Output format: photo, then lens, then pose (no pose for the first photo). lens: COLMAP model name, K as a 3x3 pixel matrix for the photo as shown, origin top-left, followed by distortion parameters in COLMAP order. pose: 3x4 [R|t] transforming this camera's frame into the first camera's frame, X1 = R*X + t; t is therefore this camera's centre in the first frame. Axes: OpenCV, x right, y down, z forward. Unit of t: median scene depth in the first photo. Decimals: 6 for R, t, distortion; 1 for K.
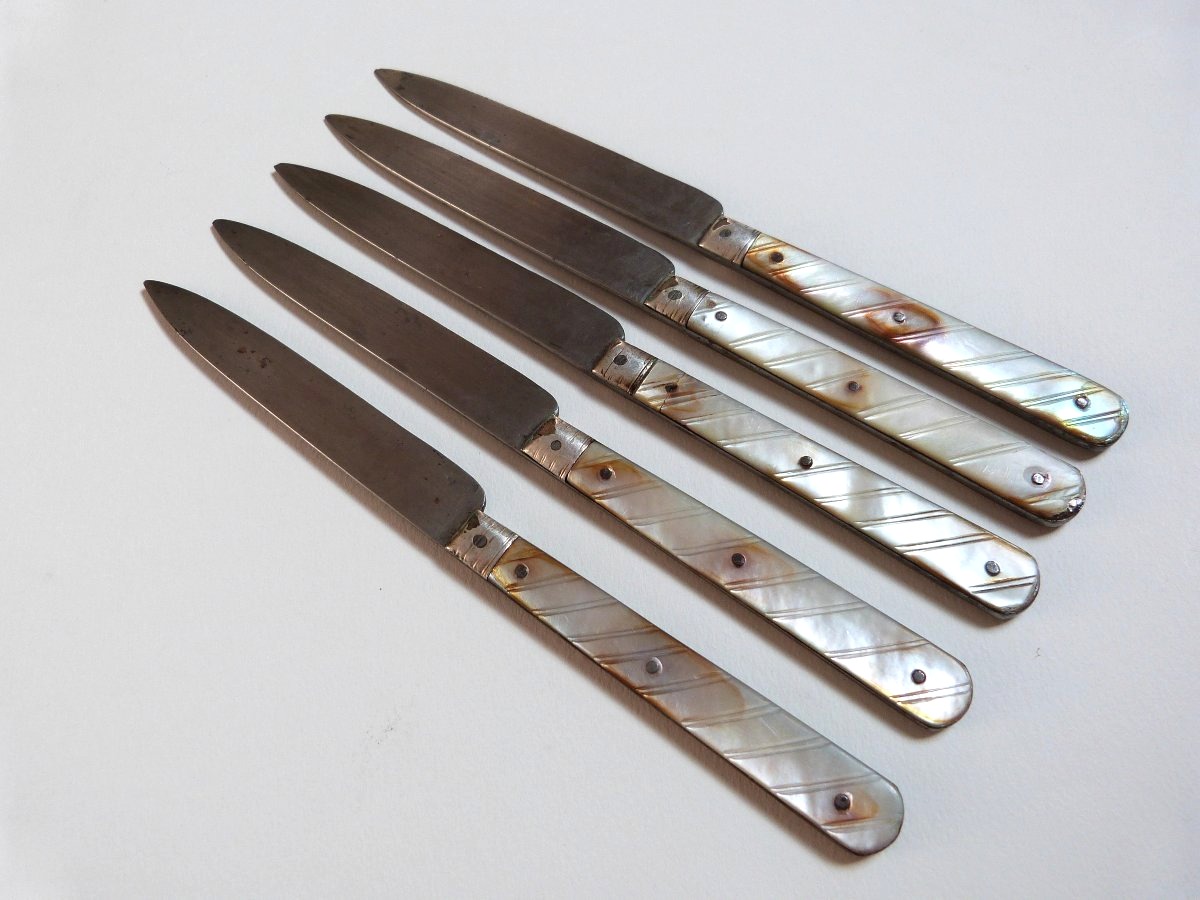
lens RADIAL K [[870.2, 0, 600.0], [0, 870.2, 450.0], [0, 0, 1]] dist [-0.039319, -0.000693]
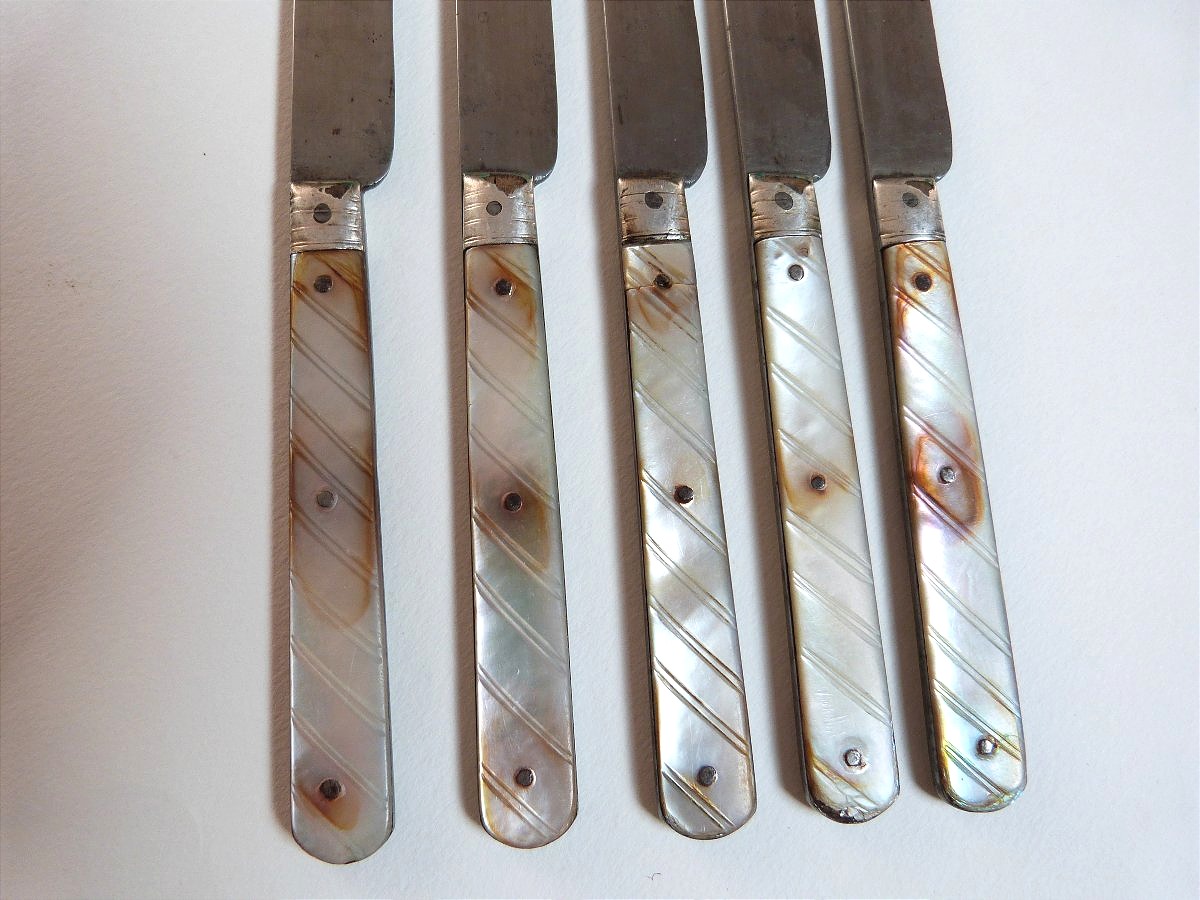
lens RADIAL K [[870.2, 0, 600.0], [0, 870.2, 450.0], [0, 0, 1]] dist [-0.039319, -0.000693]
pose [[0.623745, 0.780573, 0.040592, 0.128450], [-0.756417, 0.589729, 0.282937, -0.153123], [0.196915, -0.207185, 0.958279, 0.283131]]
